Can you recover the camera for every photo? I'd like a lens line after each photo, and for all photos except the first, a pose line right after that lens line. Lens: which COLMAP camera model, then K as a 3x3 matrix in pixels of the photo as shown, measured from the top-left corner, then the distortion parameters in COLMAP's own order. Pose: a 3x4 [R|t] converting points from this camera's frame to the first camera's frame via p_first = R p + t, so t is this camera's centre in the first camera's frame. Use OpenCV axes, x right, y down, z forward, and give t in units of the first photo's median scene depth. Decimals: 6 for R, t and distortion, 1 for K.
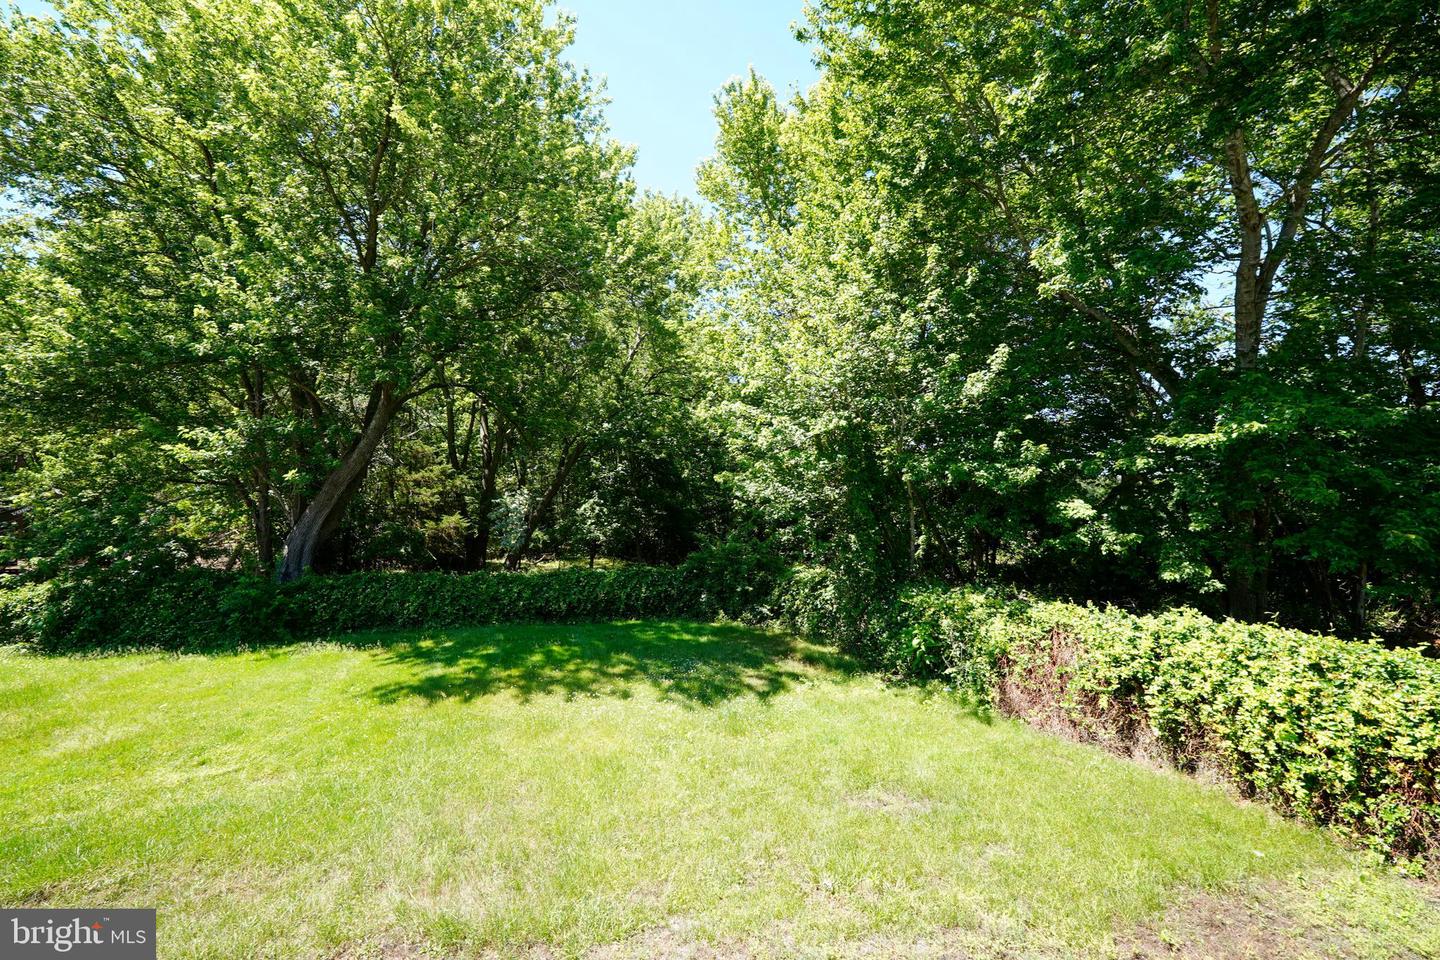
lens RADIAL K [[603.0, 0, 715.8], [0, 603.0, 474.1], [0, 0, 1]] dist [-0.010082, 0.004287]
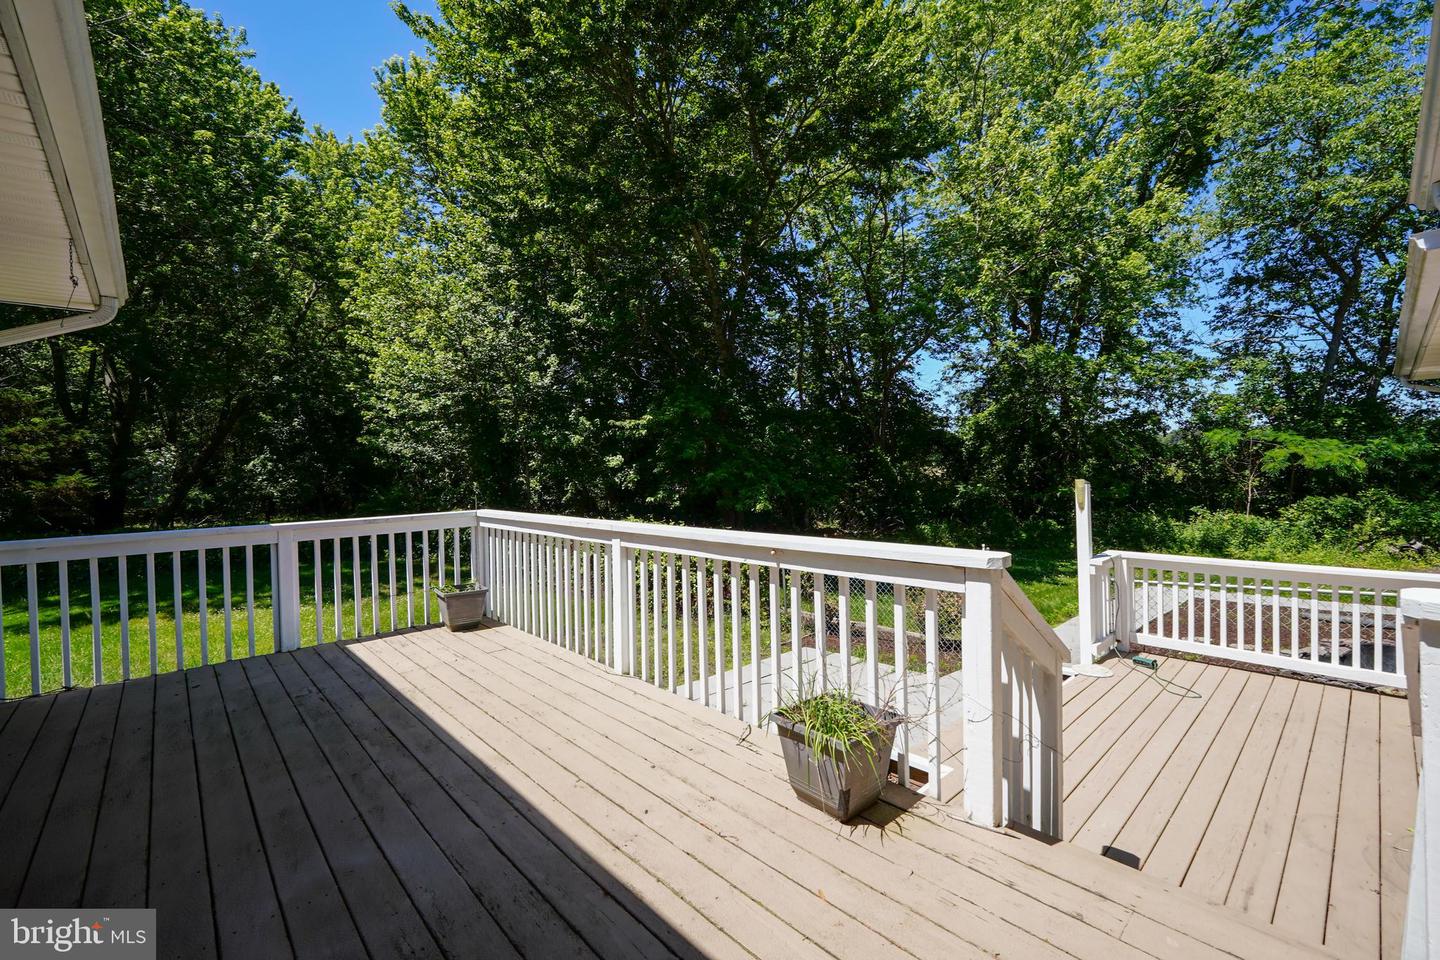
lens RADIAL K [[603.0, 0, 710.3], [0, 603.0, 476.4], [0, 0, 1]] dist [-0.010082, 0.004287]
pose [[0.915220, -0.022465, 0.402329, 0.067552], [-0.011501, 0.996582, 0.081809, -0.011760], [-0.402791, -0.079501, 0.911833, -0.181144]]
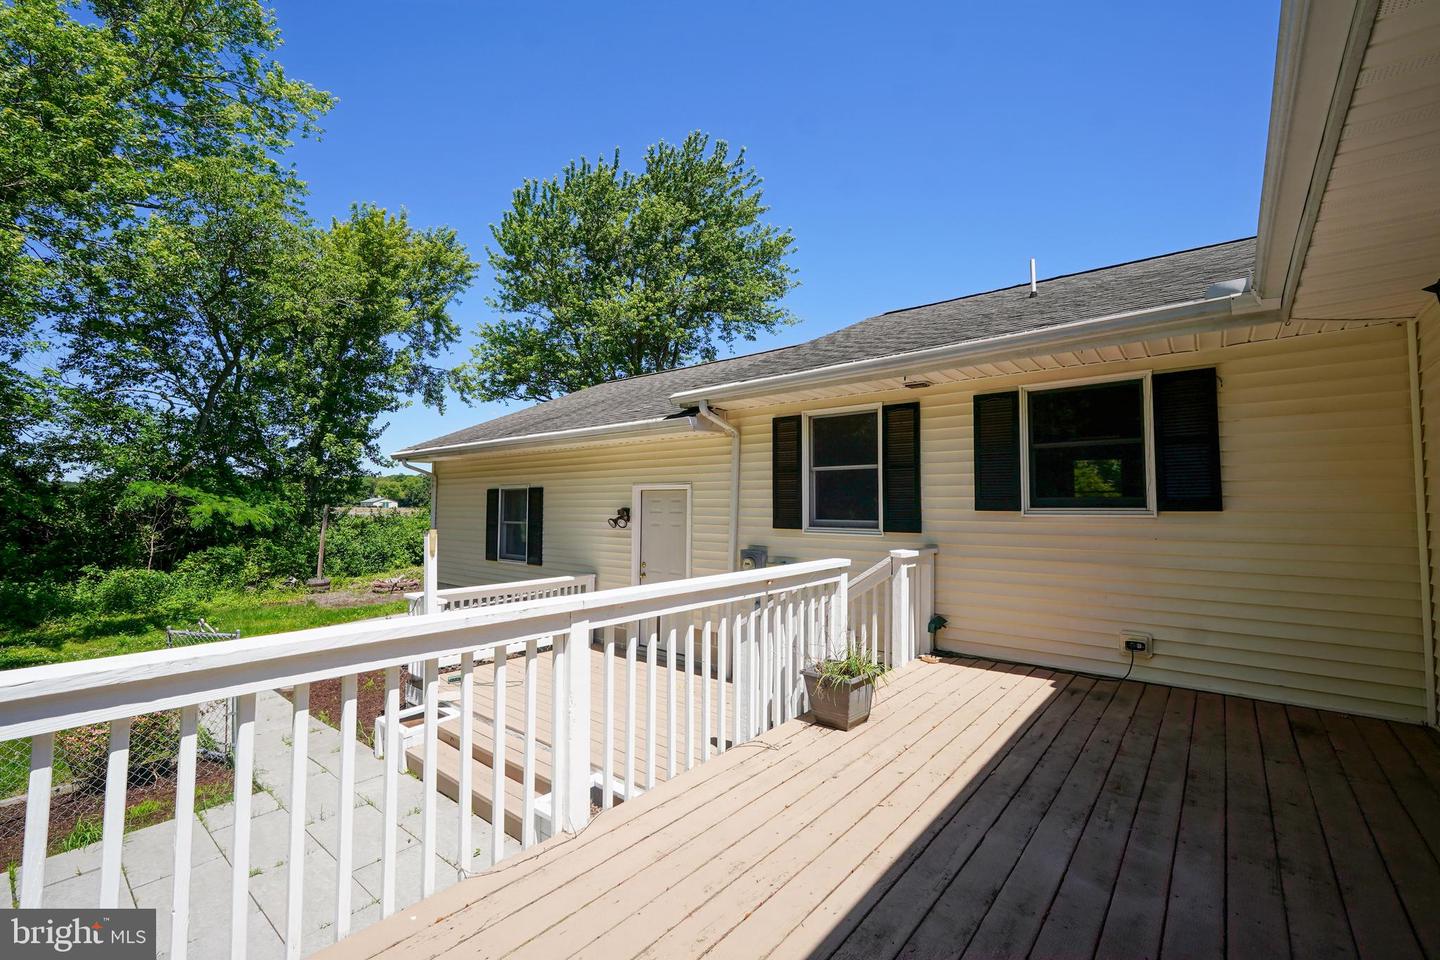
lens RADIAL K [[603.0, 0, 706.9], [0, 603.0, 486.1], [0, 0, 1]] dist [-0.010082, 0.004287]
pose [[-0.505983, 0.034609, 0.861849, -0.094185], [-0.062323, 0.995116, -0.076550, 0.021203], [-0.860289, -0.092446, -0.501354, 0.310039]]
